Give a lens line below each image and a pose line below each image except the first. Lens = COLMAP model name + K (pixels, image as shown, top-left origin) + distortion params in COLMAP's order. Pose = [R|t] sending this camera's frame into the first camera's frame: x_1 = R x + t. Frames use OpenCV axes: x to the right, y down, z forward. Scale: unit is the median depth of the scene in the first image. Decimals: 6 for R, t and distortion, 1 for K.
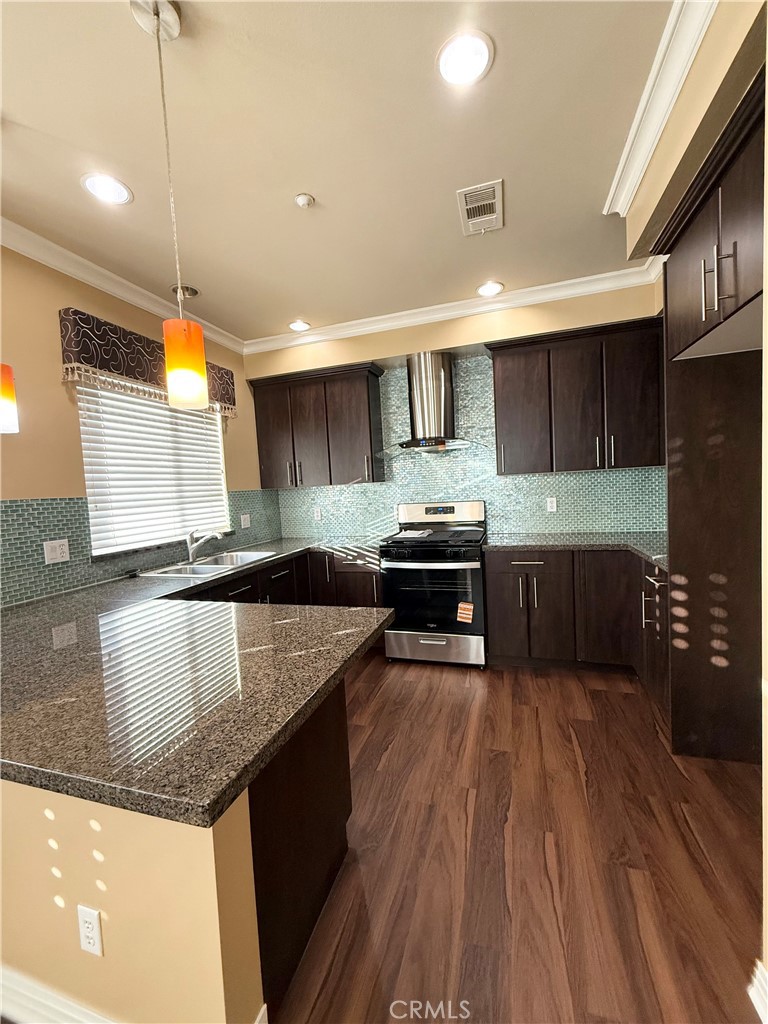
lens RADIAL K [[407.2, 0, 384.0], [0, 407.2, 512.0], [0, 0, 1]] dist [0.001300, 0.000155]
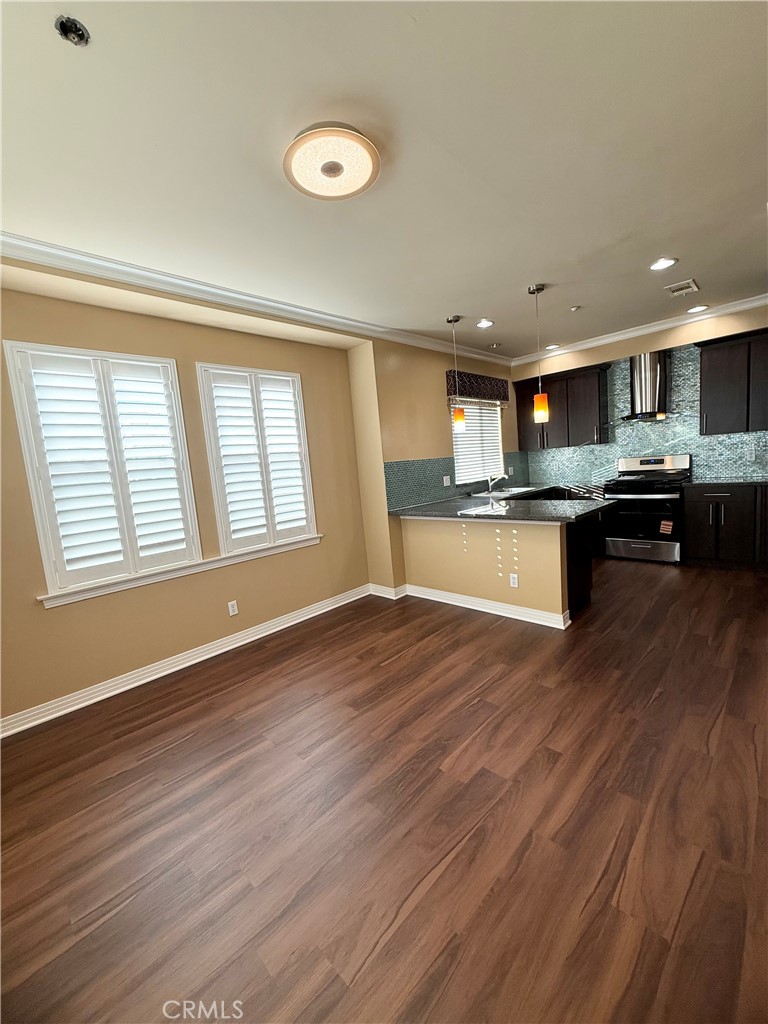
lens RADIAL K [[407.2, 0, 384.0], [0, 407.2, 512.0], [0, 0, 1]] dist [0.001300, 0.000155]
pose [[0.889803, 0.034494, -0.455040, -0.047510], [0.006269, 0.996121, 0.087770, 0.043427], [0.456302, -0.080951, 0.886135, -0.780219]]
